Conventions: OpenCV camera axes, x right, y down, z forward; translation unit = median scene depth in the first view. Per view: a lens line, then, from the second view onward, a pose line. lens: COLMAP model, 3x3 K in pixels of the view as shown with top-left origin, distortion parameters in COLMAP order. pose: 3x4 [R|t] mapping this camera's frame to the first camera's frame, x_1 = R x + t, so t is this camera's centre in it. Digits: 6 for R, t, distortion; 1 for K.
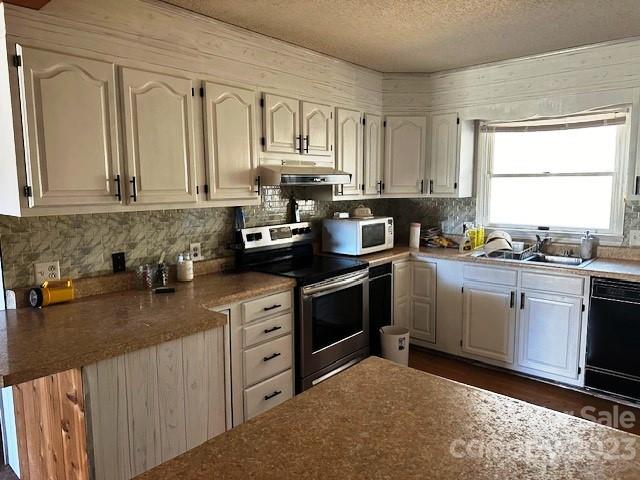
lens RADIAL K [[452.1, 0, 319.4], [0, 452.1, 233.4], [0, 0, 1]] dist [0.010700, -0.010727]
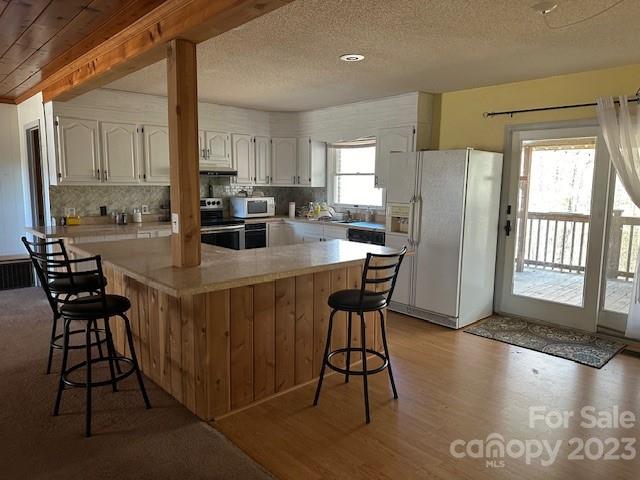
lens RADIAL K [[452.1, 0, 321.7], [0, 452.1, 236.9], [0, 0, 1]] dist [0.010700, -0.010727]
pose [[0.995415, 0.033653, -0.089535, 0.671208], [-0.032401, 0.999356, 0.015395, 0.106082], [0.089996, -0.012424, 0.995865, -0.888900]]
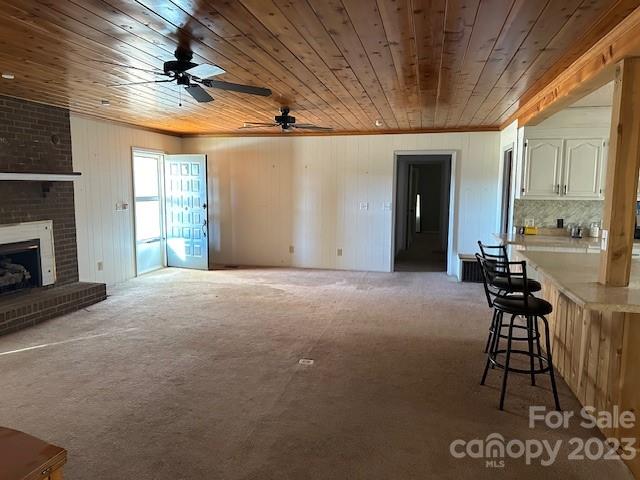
lens RADIAL K [[452.1, 0, 322.8], [0, 452.1, 239.1], [0, 0, 1]] dist [0.010700, -0.010727]
pose [[0.480048, 0.115263, -0.869637, 0.825643], [-0.108940, 0.991490, 0.071278, 0.096161], [0.870452, 0.060521, 0.488519, -0.959611]]
